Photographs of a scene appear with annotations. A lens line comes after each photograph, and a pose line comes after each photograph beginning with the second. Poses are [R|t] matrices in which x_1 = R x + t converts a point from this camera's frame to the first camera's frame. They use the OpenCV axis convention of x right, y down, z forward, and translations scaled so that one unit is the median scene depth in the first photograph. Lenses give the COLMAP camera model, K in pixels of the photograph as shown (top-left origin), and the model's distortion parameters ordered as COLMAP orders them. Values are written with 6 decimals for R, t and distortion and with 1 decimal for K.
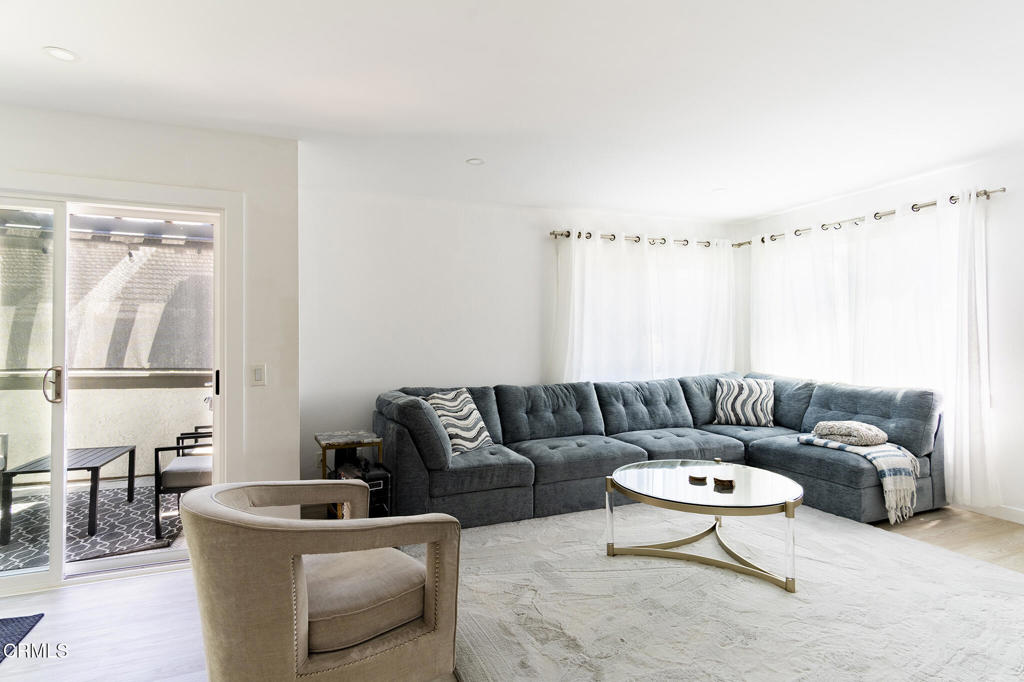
lens RADIAL K [[545.8, 0, 513.2], [0, 545.8, 347.9], [0, 0, 1]] dist [0.004694, 0.001843]
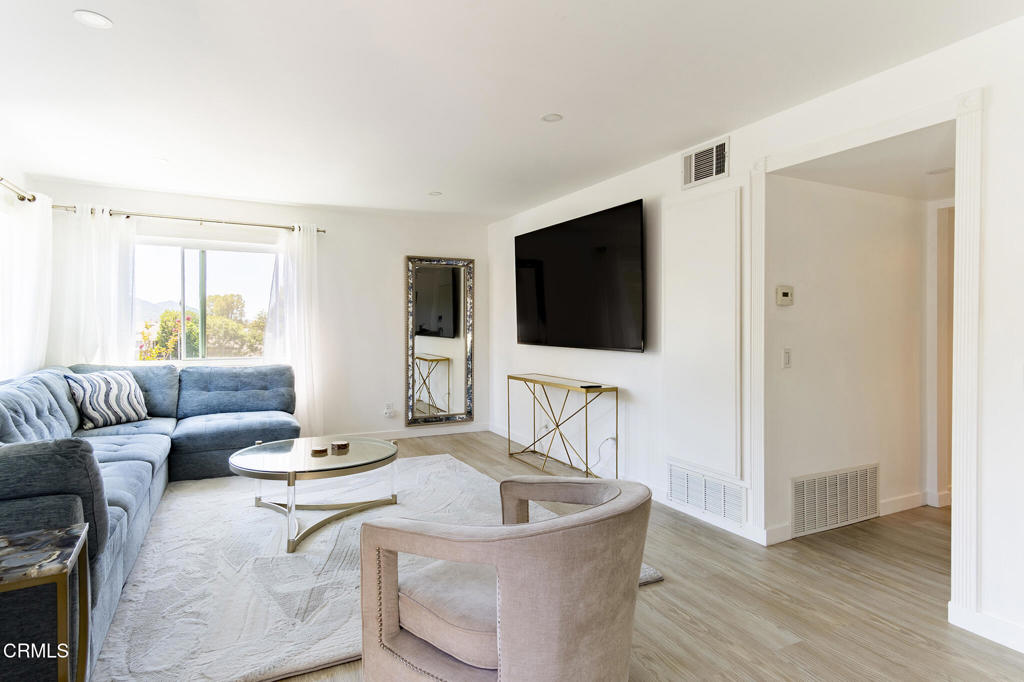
lens RADIAL K [[545.8, 0, 520.4], [0, 545.8, 337.0], [0, 0, 1]] dist [0.004694, 0.001843]
pose [[-0.052541, -0.018023, 0.998456, -0.500366], [0.009895, 0.999779, 0.018568, -0.008710], [-0.998570, 0.010855, -0.052351, 0.398711]]
